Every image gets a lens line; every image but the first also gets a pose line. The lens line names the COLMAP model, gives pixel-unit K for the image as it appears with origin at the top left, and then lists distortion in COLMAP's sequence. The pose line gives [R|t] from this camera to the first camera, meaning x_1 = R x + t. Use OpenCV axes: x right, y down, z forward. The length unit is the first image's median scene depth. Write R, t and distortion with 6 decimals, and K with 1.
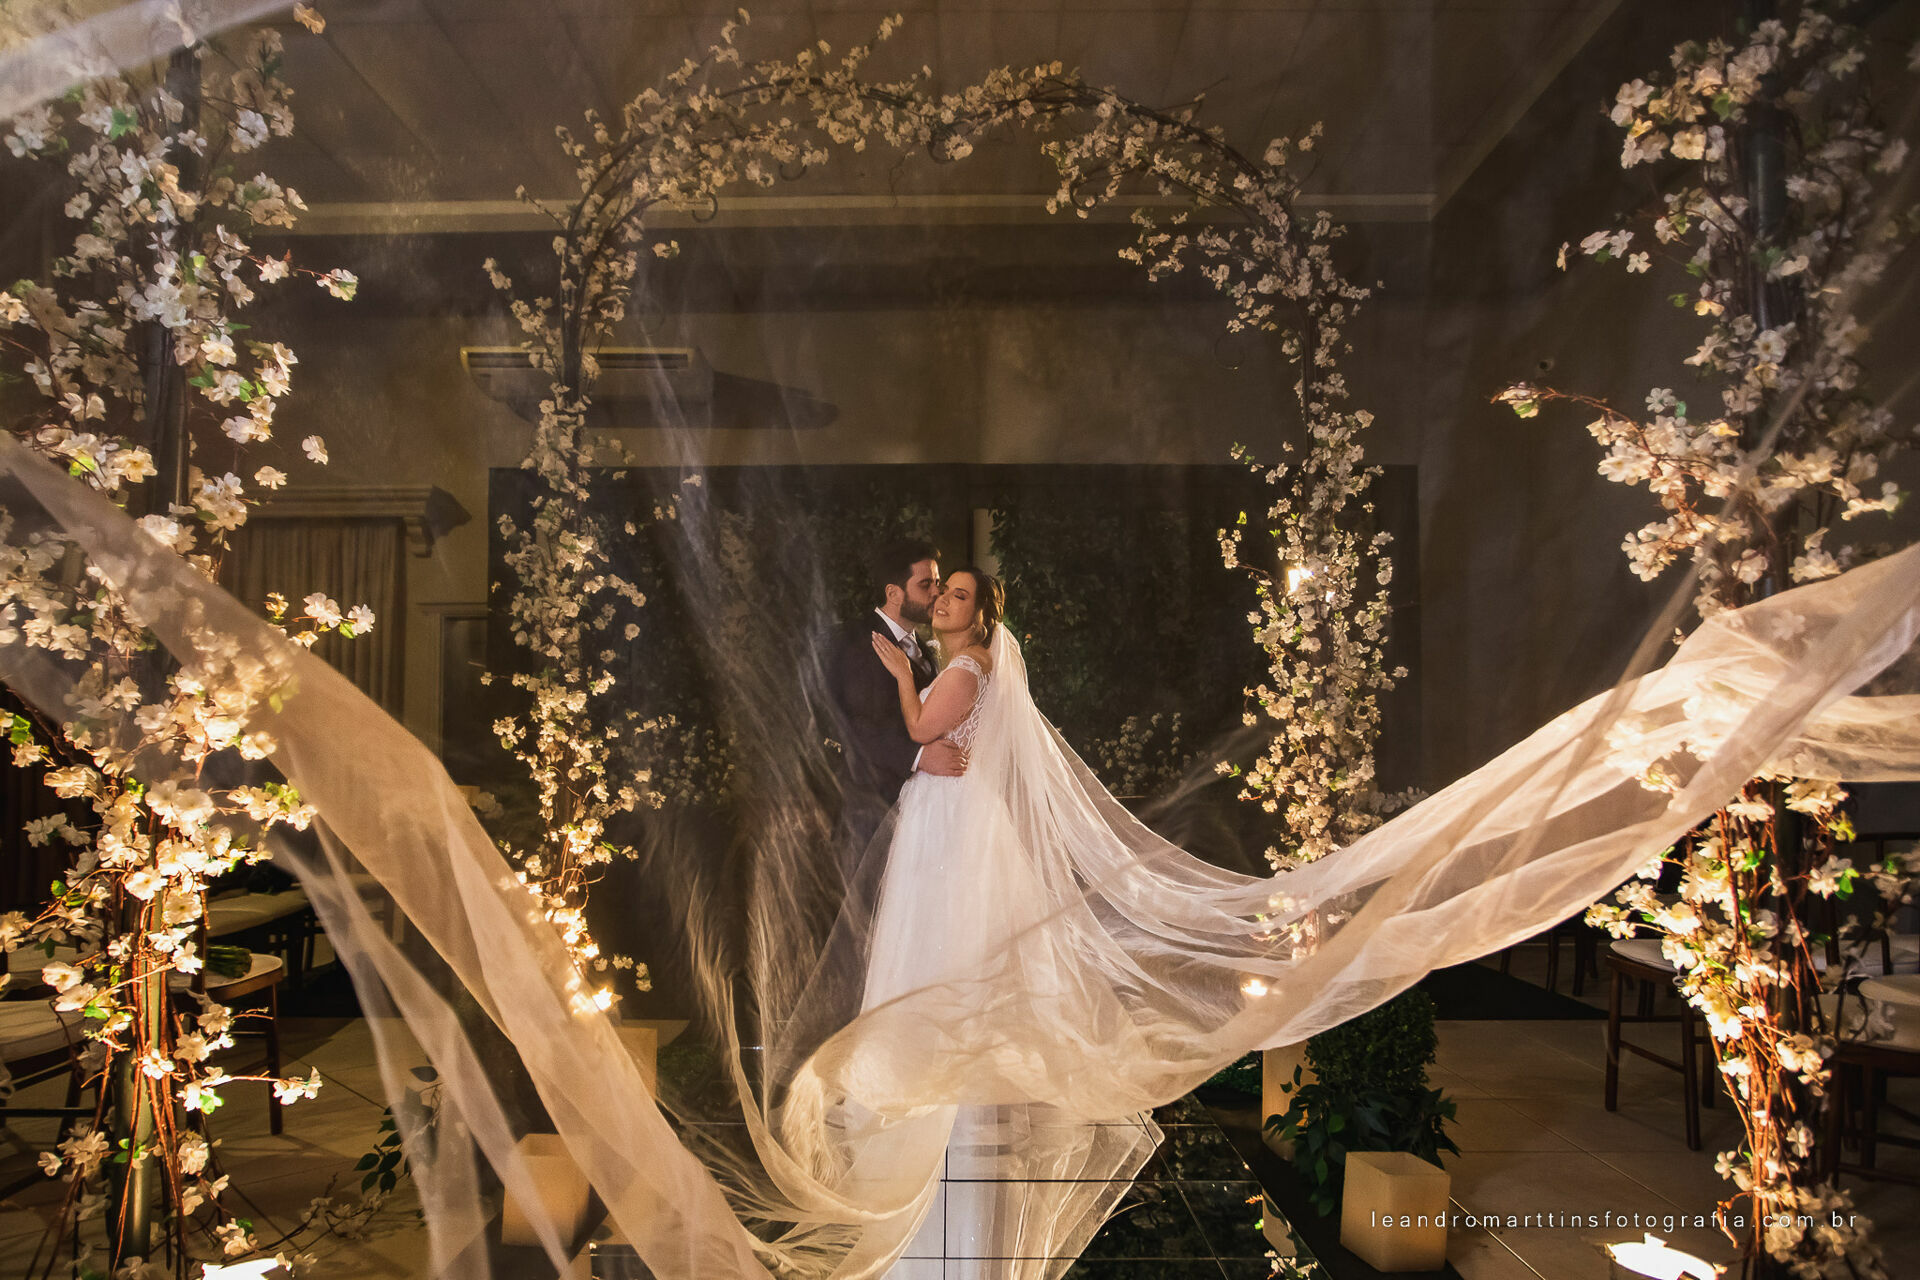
lens RADIAL K [[1096.0, 0, 957.1], [0, 1096.0, 664.4], [0, 0, 1]] dist [0.016939, 0.000599]
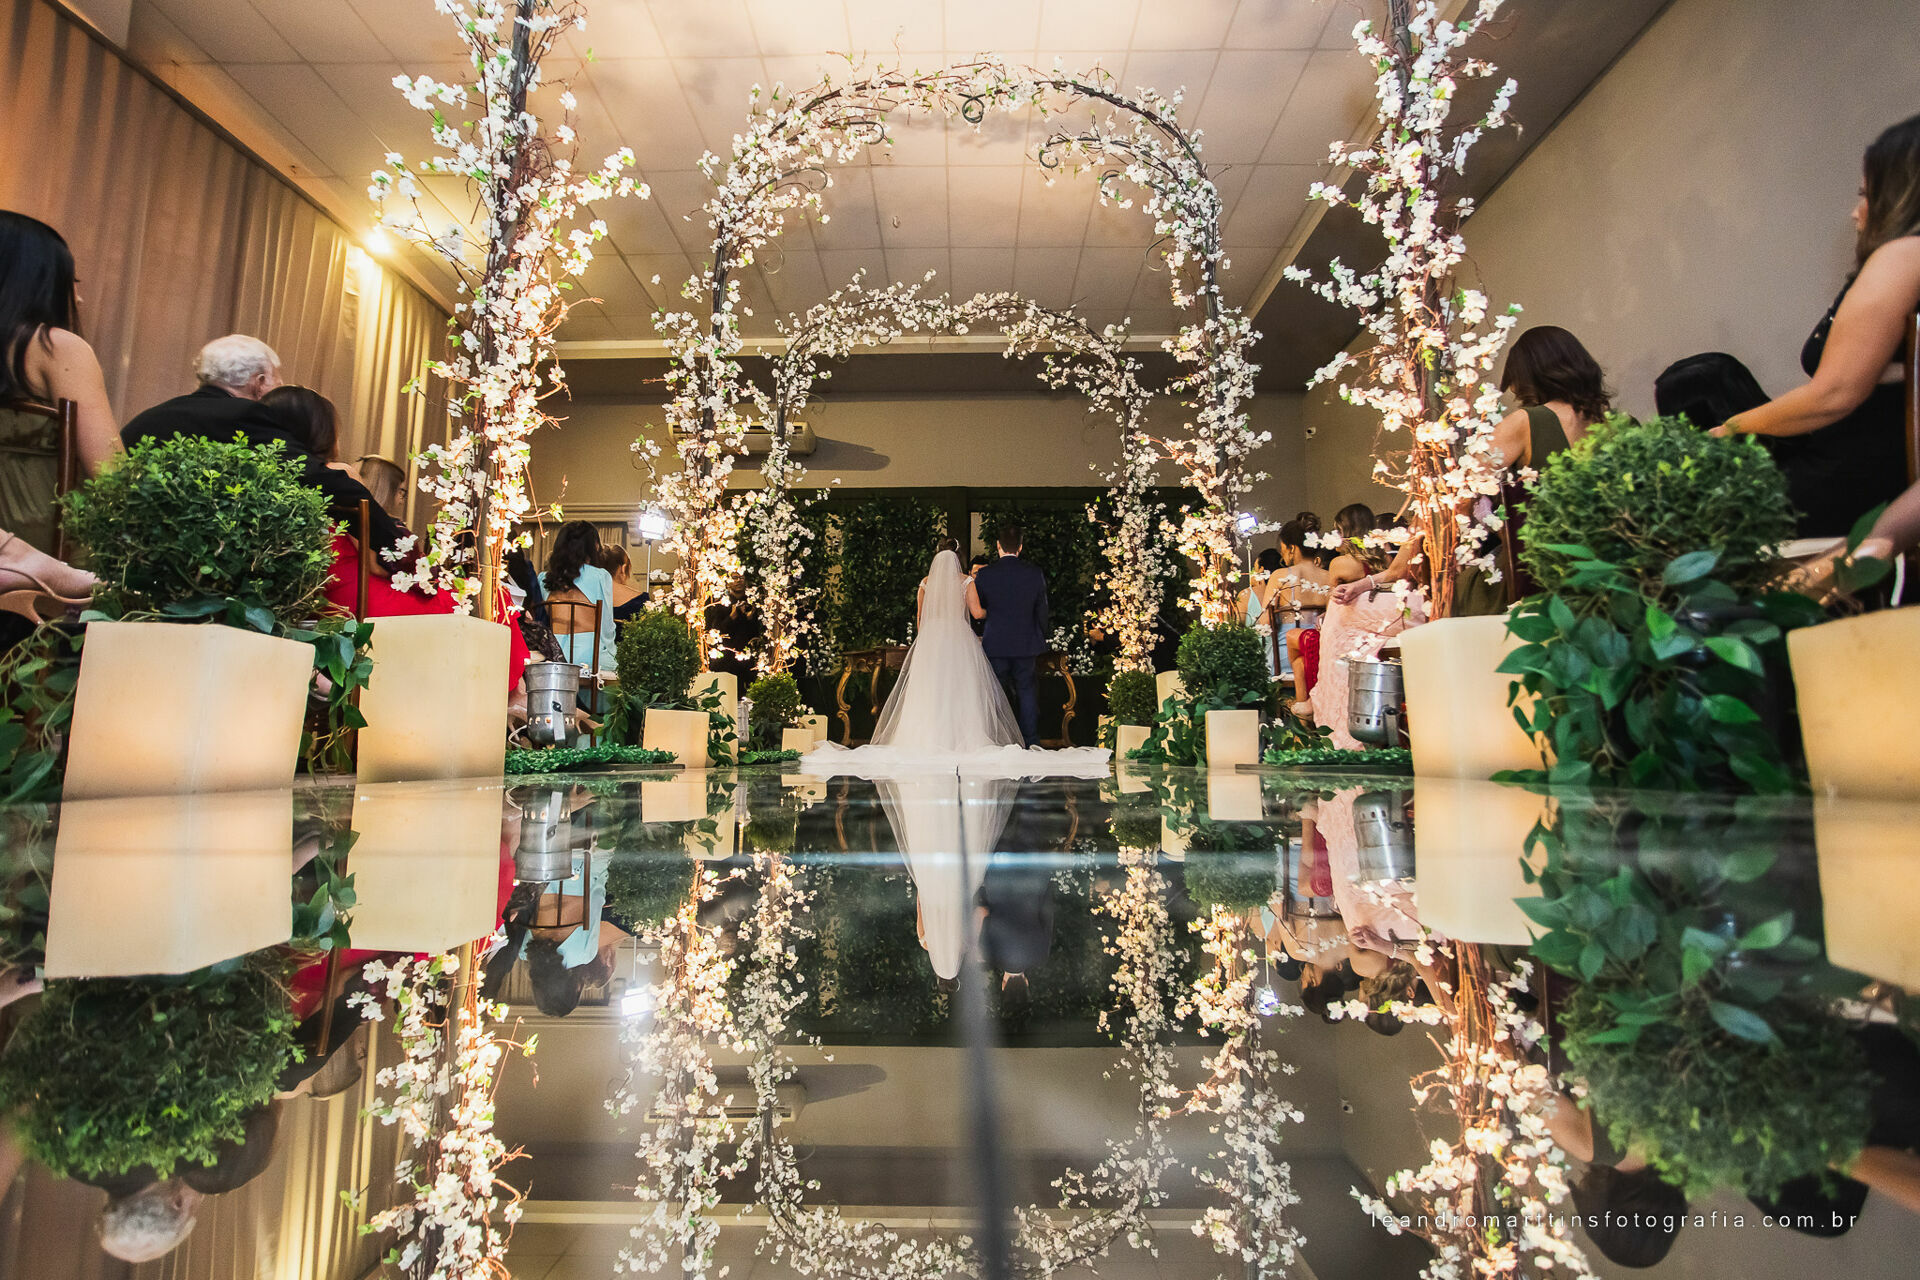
lens RADIAL K [[972.4, 0, 942.7], [0, 972.4, 594.1], [0, 0, 1]] dist [0.013627, 0.002838]
pose [[0.999998, -0.000290, -0.001887, -0.032796], [0.000087, 0.994330, -0.106334, 0.250564], [0.001907, 0.106334, 0.994329, -0.844471]]
